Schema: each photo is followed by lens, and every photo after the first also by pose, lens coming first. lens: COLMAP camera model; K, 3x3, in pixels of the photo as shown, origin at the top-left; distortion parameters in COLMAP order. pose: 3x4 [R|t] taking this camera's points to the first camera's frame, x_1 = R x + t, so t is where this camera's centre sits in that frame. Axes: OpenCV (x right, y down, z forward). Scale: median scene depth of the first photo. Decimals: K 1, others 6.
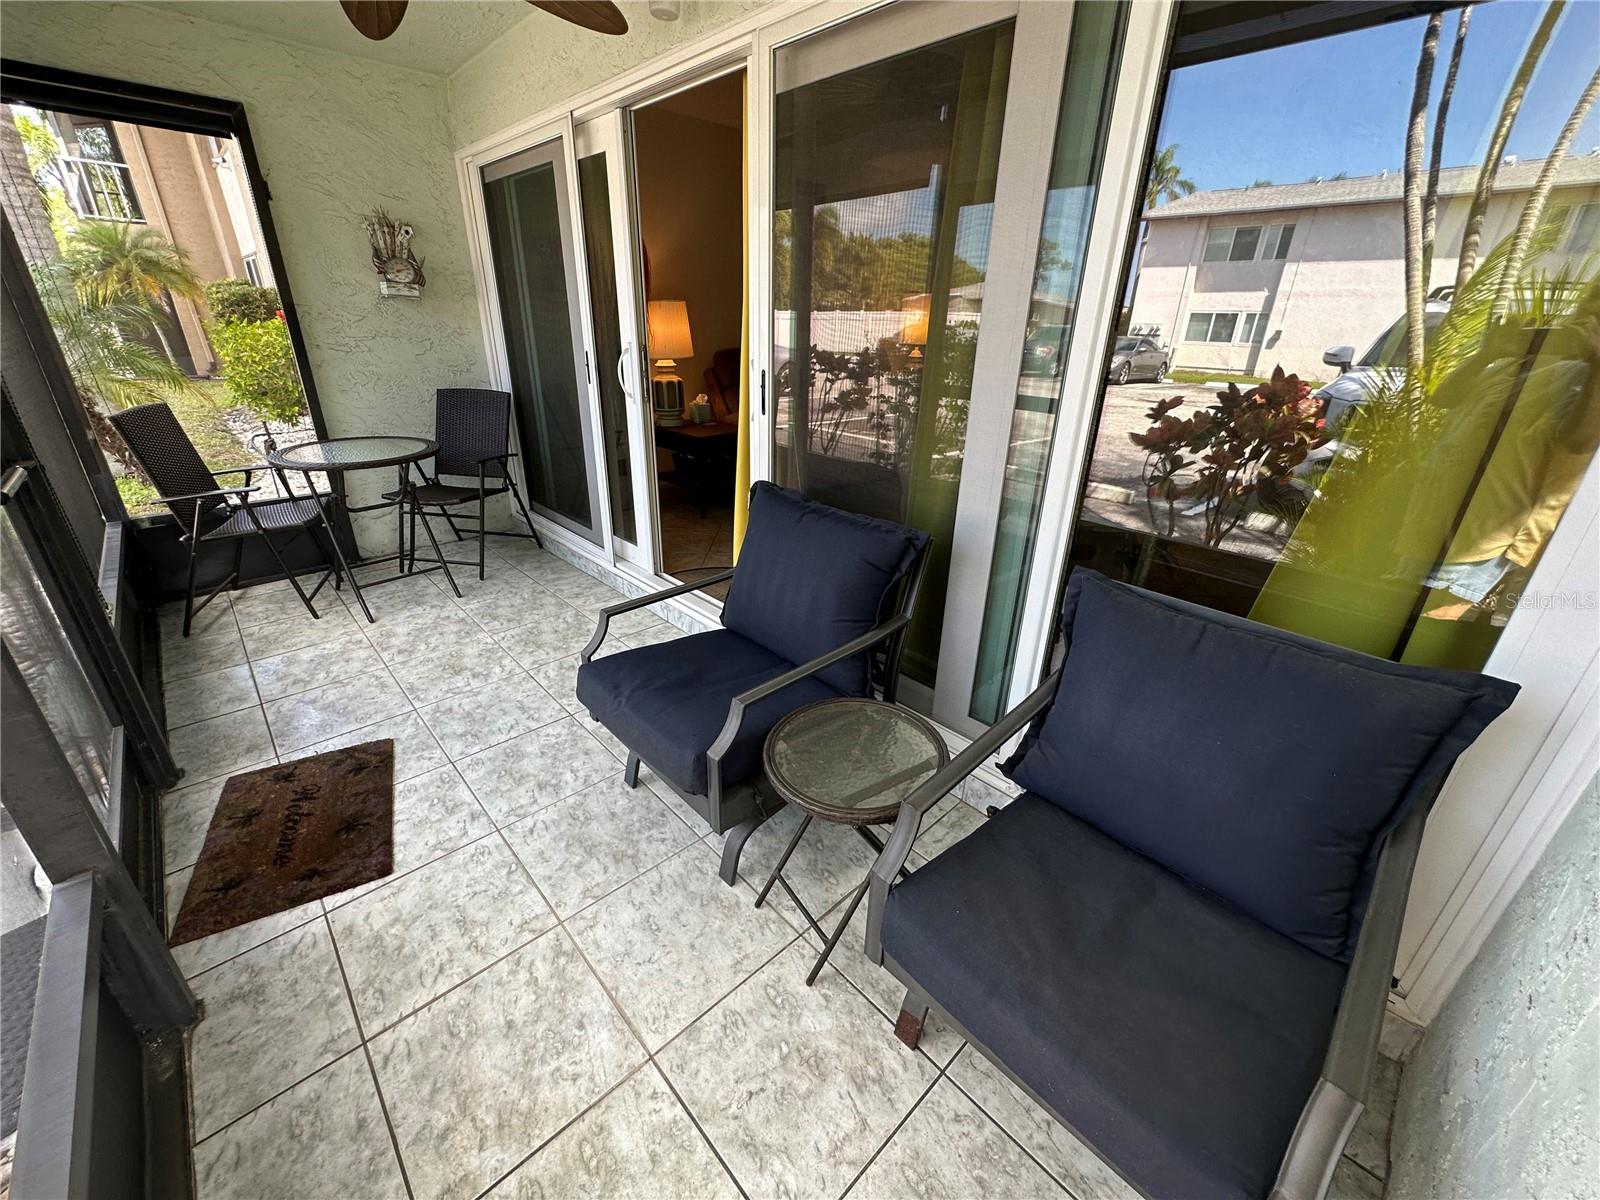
lens RADIAL K [[638.5, 0, 800.0], [0, 638.5, 600.0], [0, 0, 1]] dist [-0.001704, 0.000437]
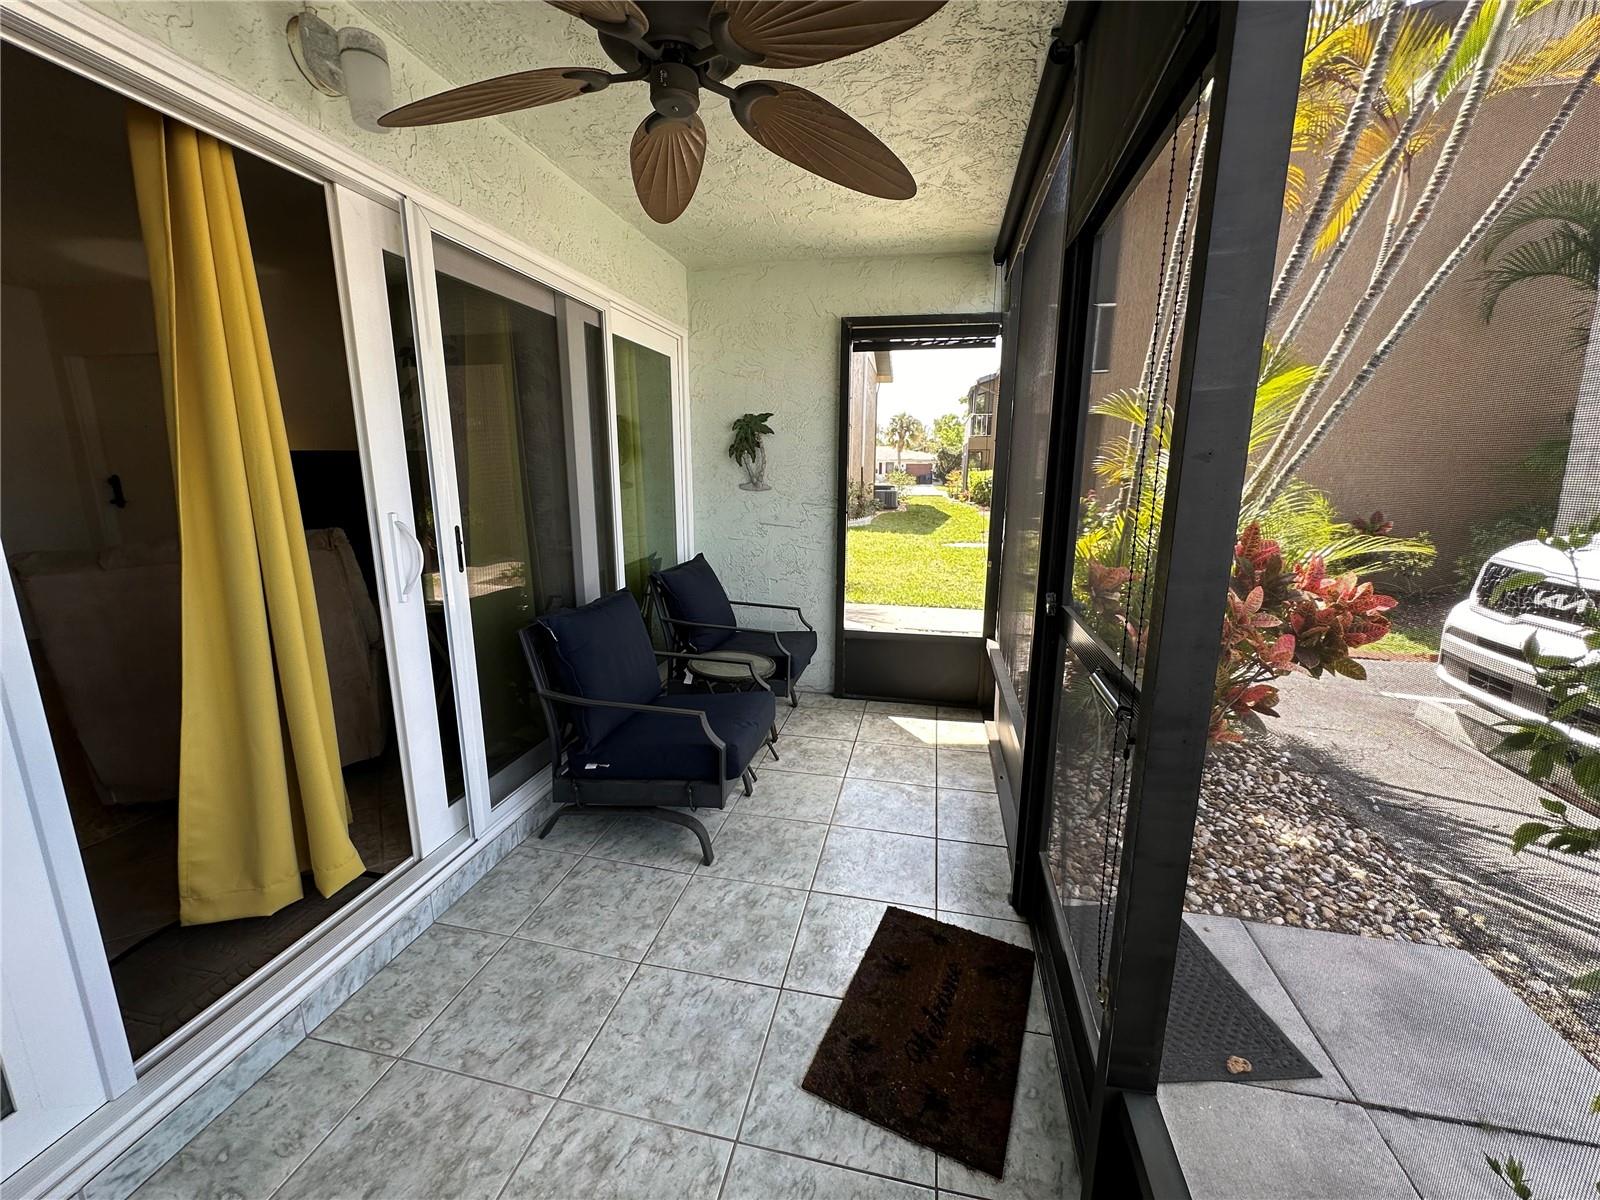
lens RADIAL K [[638.5, 0, 800.0], [0, 638.5, 600.0], [0, 0, 1]] dist [-0.001704, 0.000437]
pose [[-0.572010, -0.195147, 0.796694, -1.215558], [0.313169, 0.845748, 0.432012, -0.564859], [-0.758109, 0.496616, -0.422663, 1.174186]]
